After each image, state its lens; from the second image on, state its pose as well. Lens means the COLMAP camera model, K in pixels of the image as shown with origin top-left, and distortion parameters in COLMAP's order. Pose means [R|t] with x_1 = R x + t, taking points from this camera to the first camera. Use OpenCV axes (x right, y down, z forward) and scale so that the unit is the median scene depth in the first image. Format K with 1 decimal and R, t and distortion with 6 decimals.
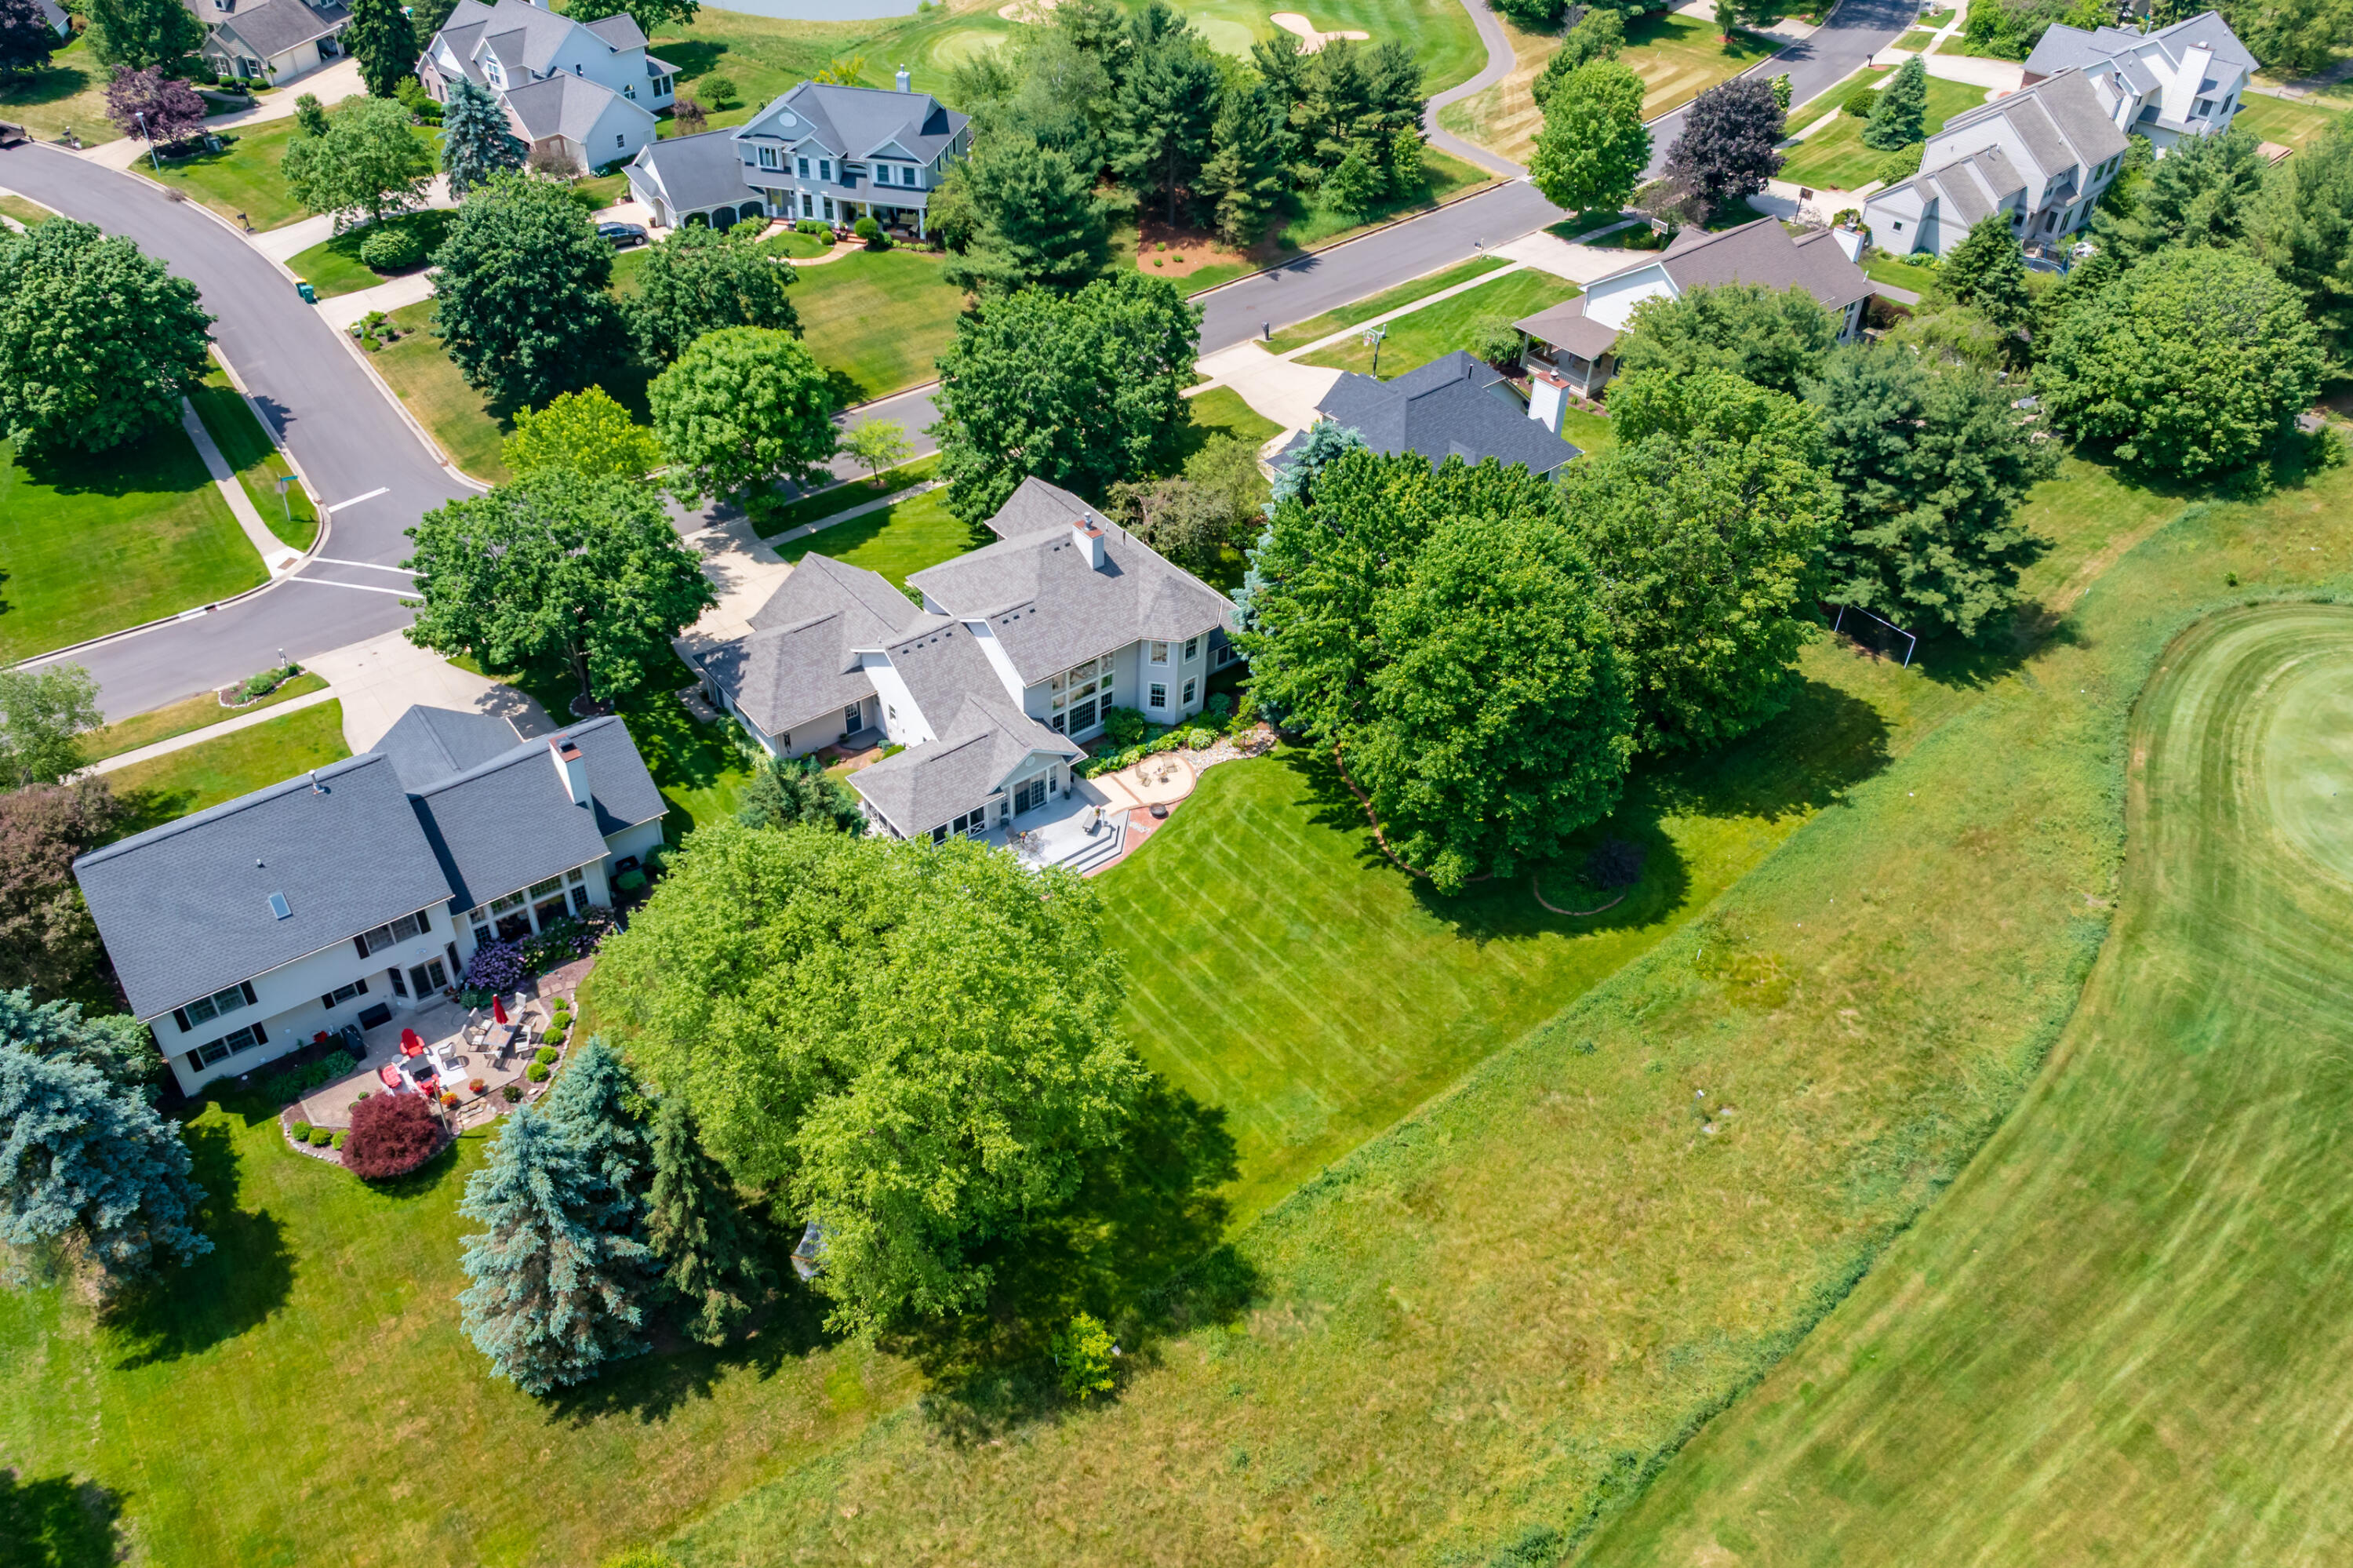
lens RADIAL K [[1746.3, 0, 1131.4], [0, 1746.3, 739.3], [0, 0, 1]] dist [-0.017103, 0.001584]
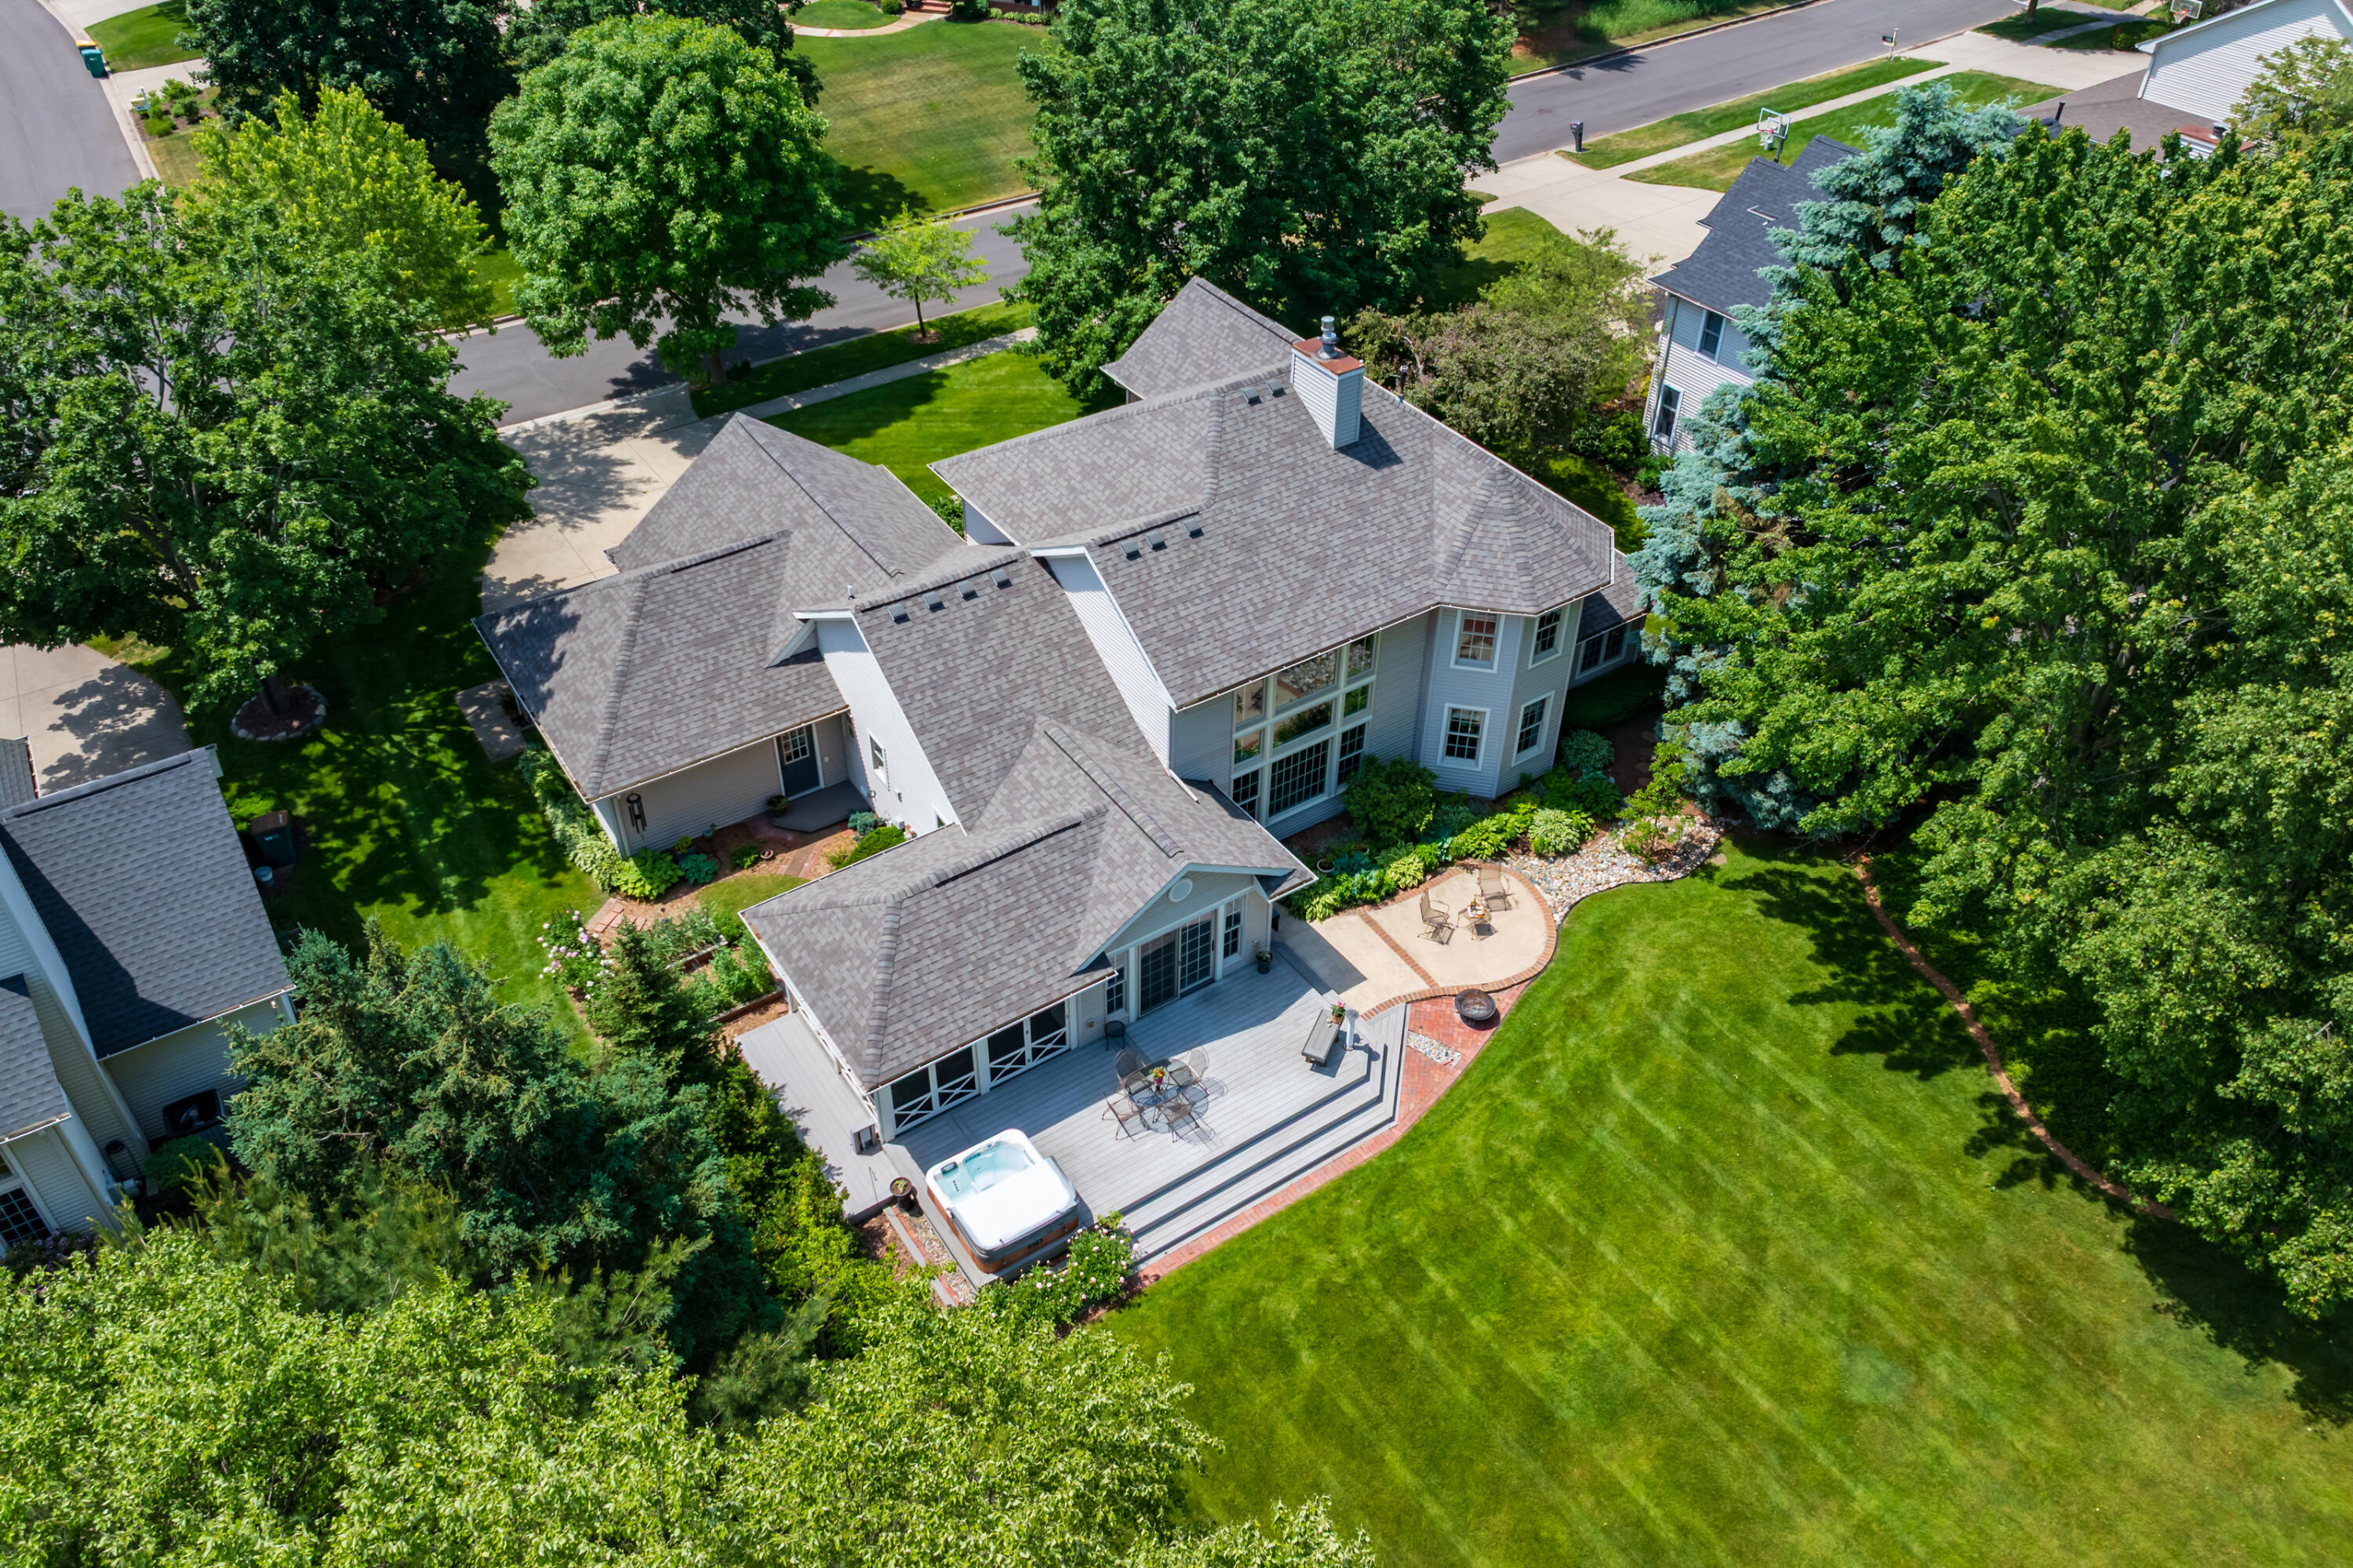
lens RADIAL K [[1767.0, 0, 1287.9], [0, 1767.0, 740.0], [0, 0, 1]] dist [-0.006528, 0.000301]
pose [[0.999505, 0.030661, 0.007004, -0.033913], [-0.030641, 0.999526, -0.002911, -0.020933], [-0.007090, 0.002695, 0.999971, 0.538173]]
